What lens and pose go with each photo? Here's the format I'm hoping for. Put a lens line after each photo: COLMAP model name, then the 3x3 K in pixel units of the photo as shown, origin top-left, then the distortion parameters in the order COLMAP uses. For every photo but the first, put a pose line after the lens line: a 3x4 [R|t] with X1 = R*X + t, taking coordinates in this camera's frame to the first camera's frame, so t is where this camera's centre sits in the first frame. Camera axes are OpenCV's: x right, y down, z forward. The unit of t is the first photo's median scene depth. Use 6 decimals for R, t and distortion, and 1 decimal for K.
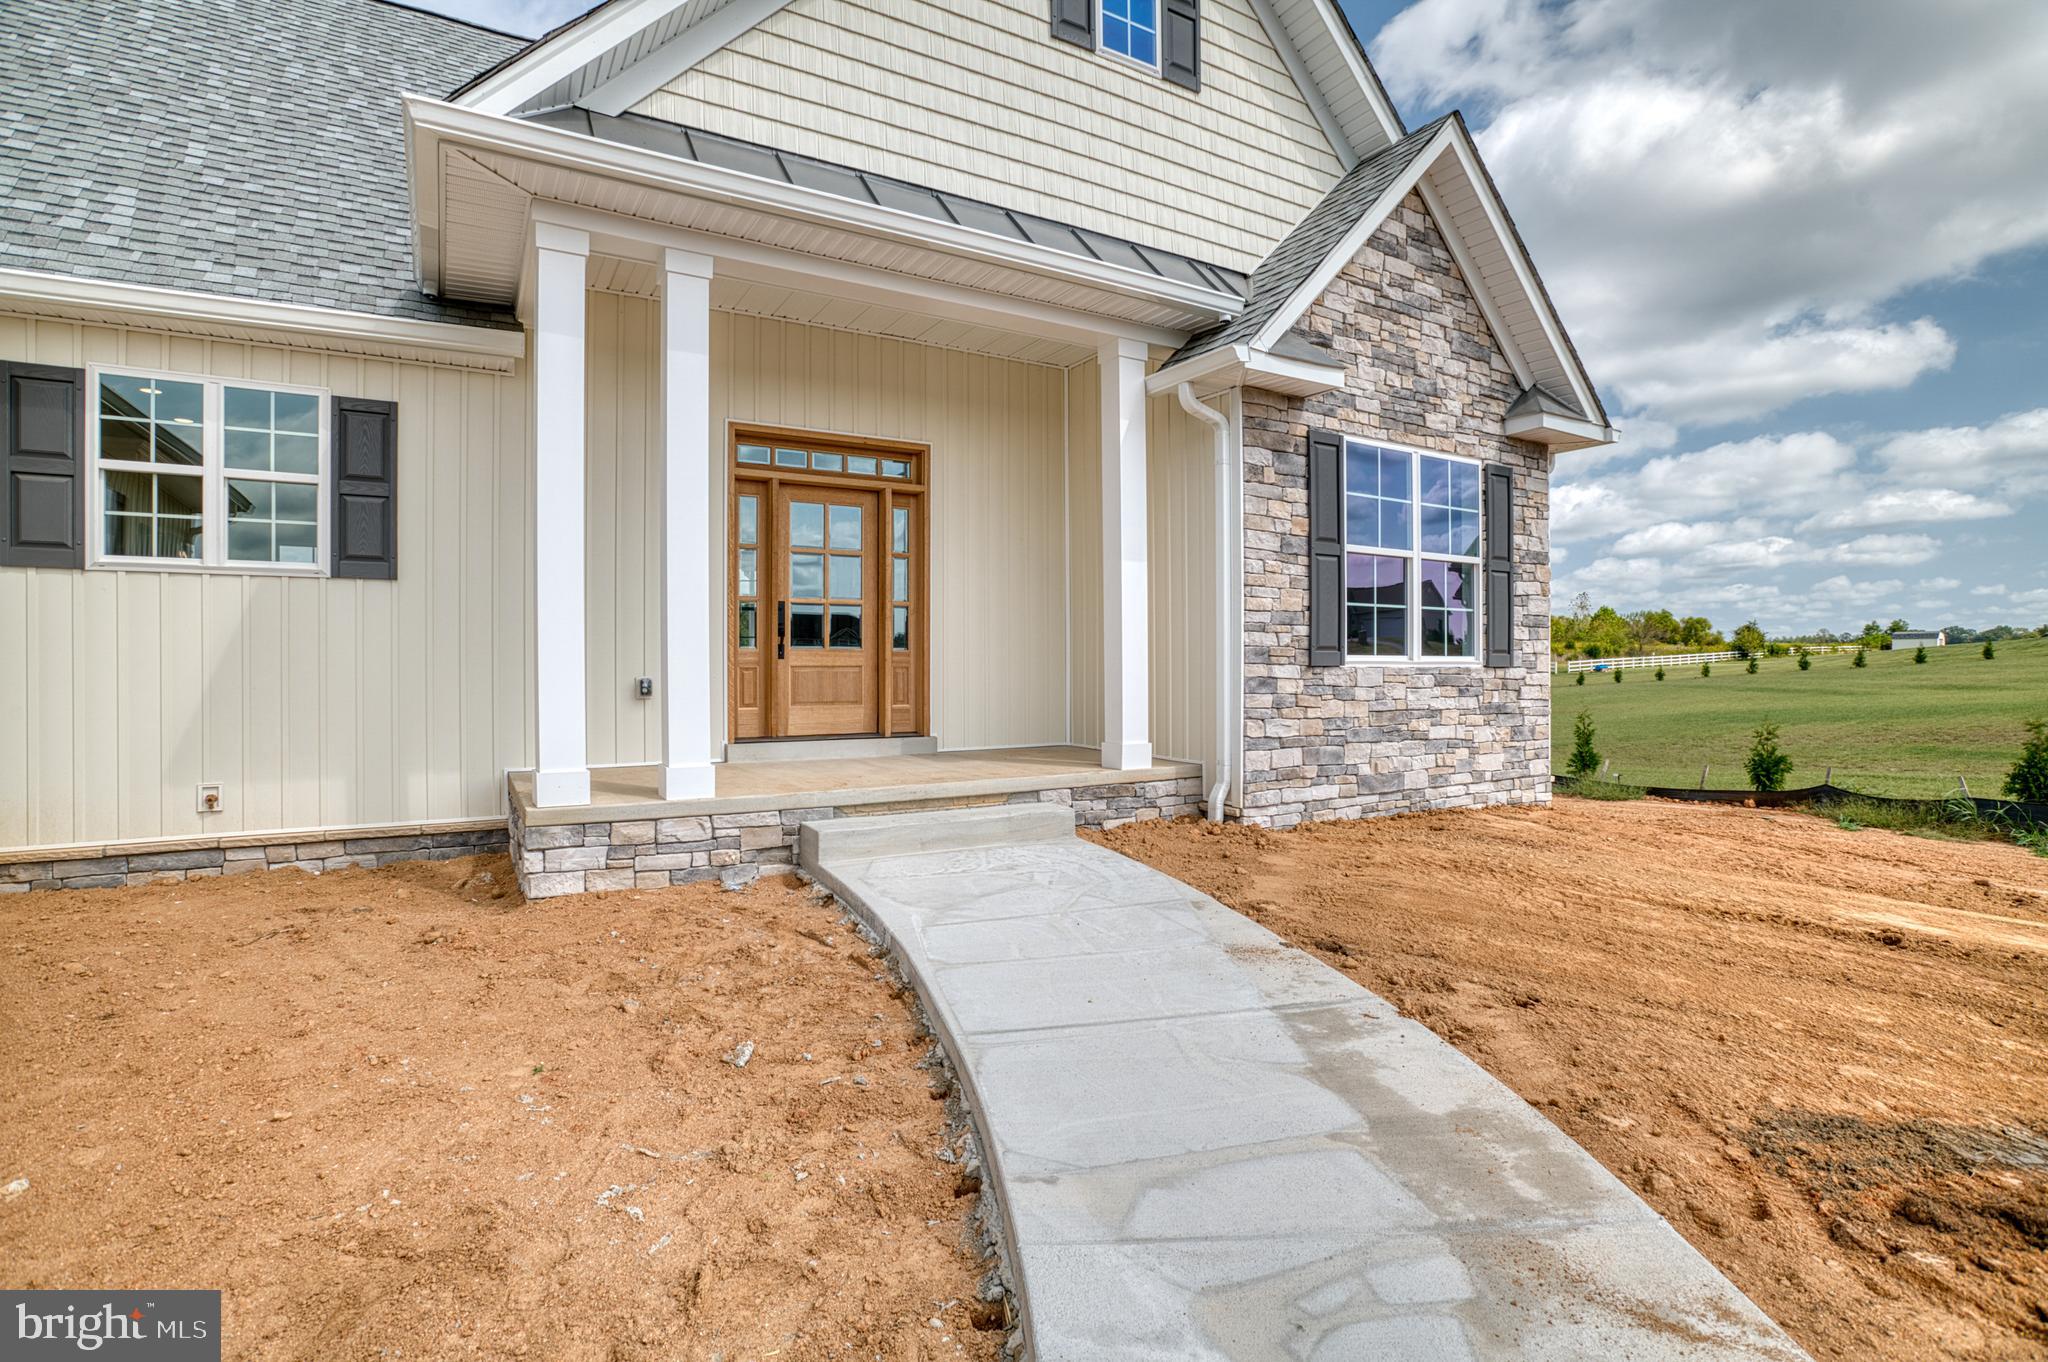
lens RADIAL K [[992.5, 0, 1027.1], [0, 992.5, 671.6], [0, 0, 1]] dist [-0.053203, 0.000249]
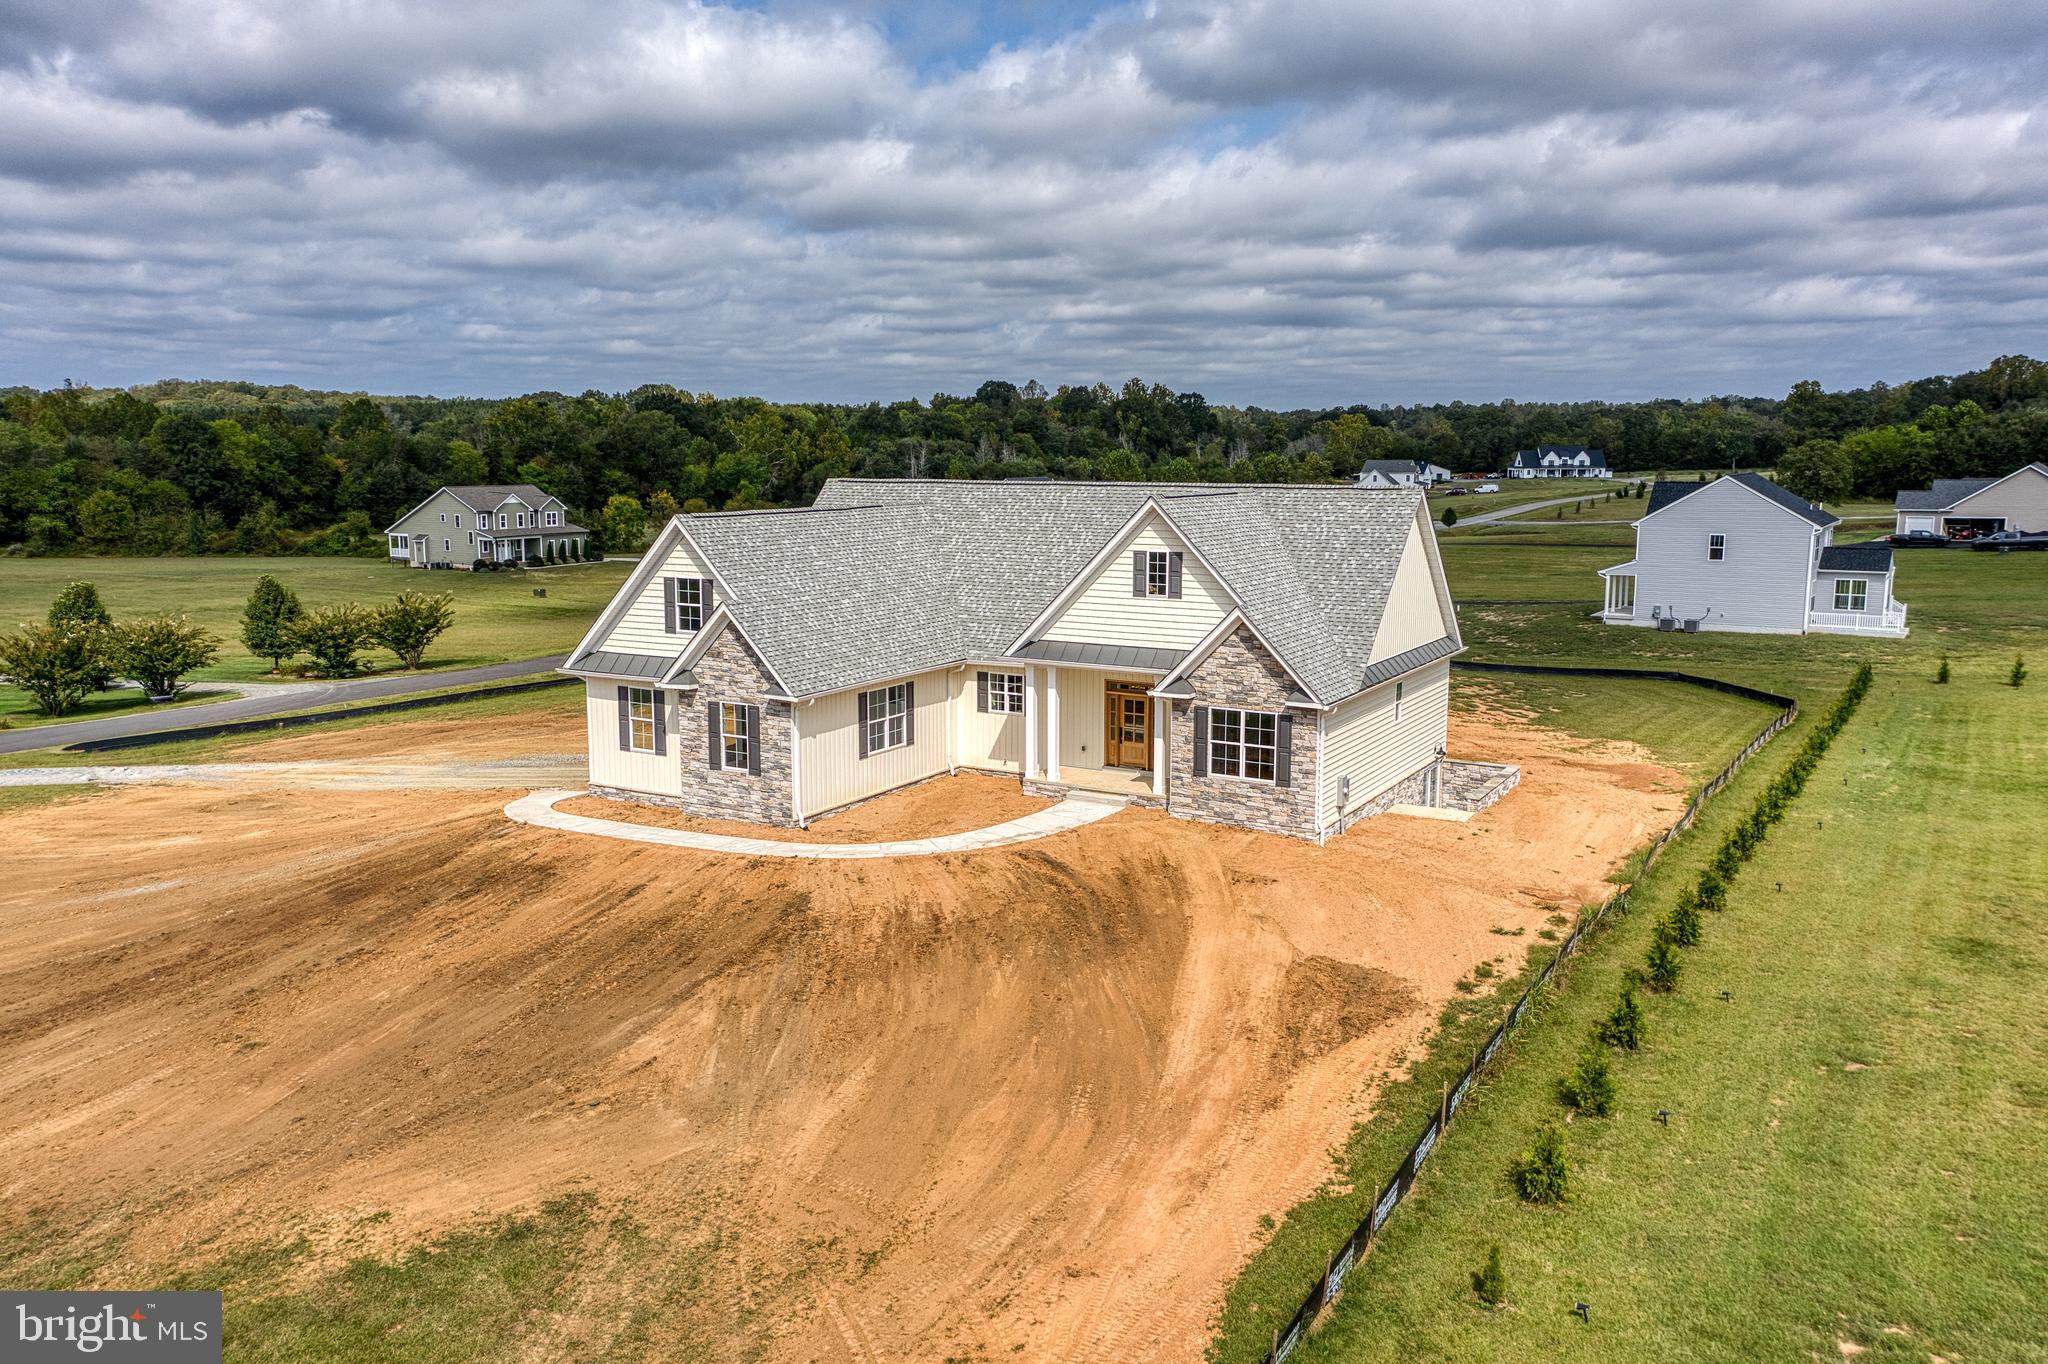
lens RADIAL K [[1556.9, 0, 1021.9], [0, 1556.9, 664.7], [0, 0, 1]] dist [0.033068, 0.077202]
pose [[0.483750, 0.127694, -0.865841, 4.410543], [-0.005831, 0.989747, 0.142710, -1.097292], [0.875187, -0.063987, 0.479535, -1.972832]]
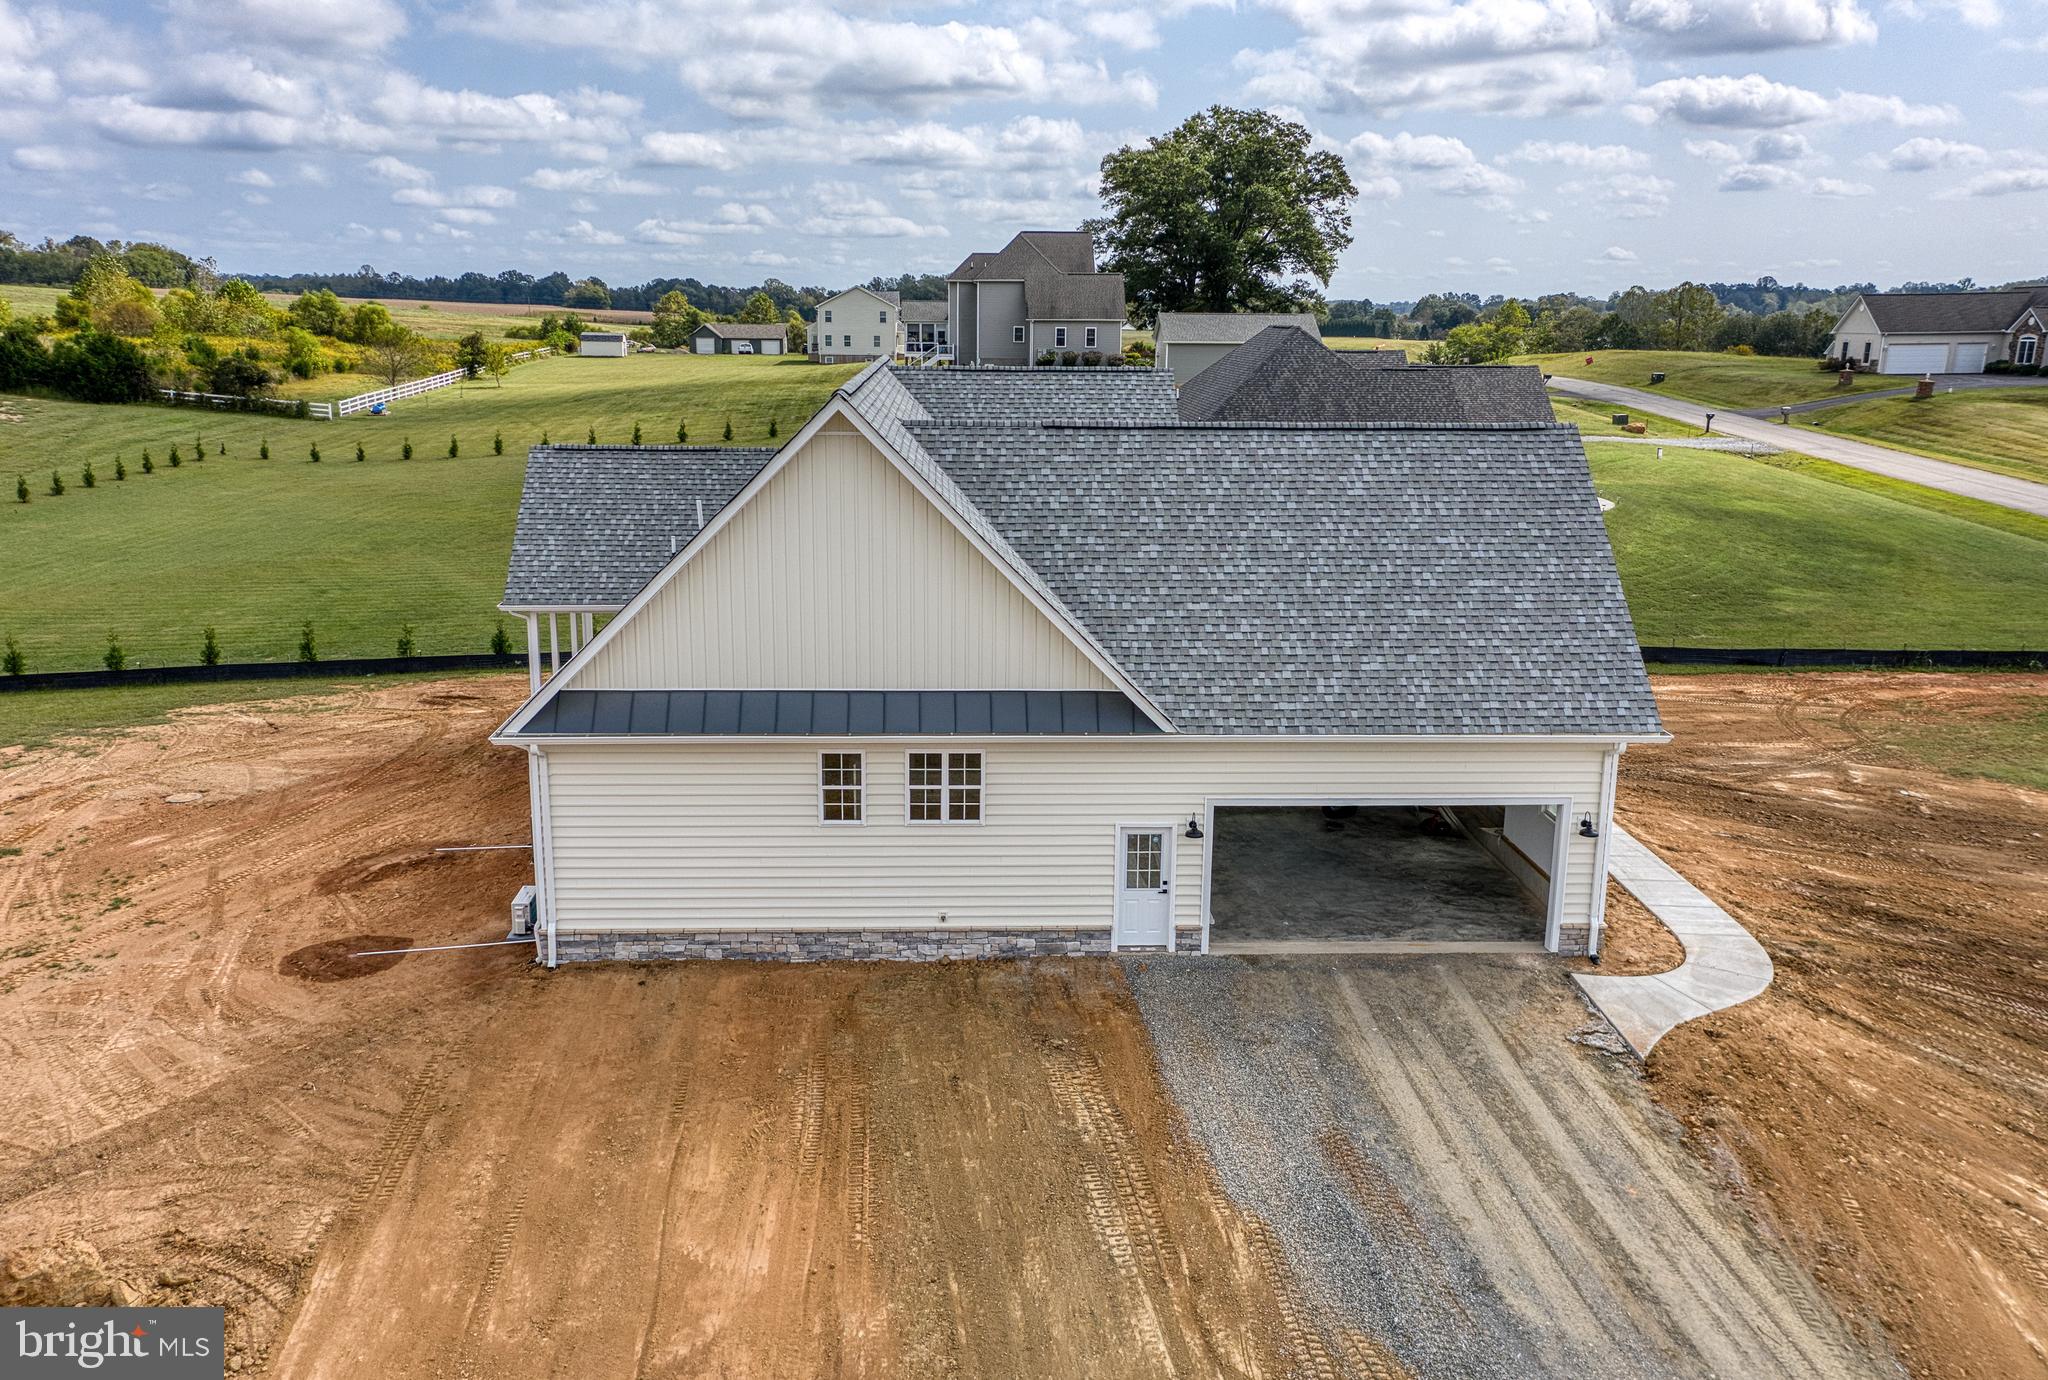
lens RADIAL K [[1595.2, 0, 1006.0], [0, 1595.2, 690.7], [0, 0, 1]] dist [0.030377, 0.097348]
pose [[0.473395, -0.193227, 0.859396, -4.515655], [-0.008631, 0.974579, 0.223879, -1.047849], [-0.880808, -0.113400, 0.459693, -1.033116]]
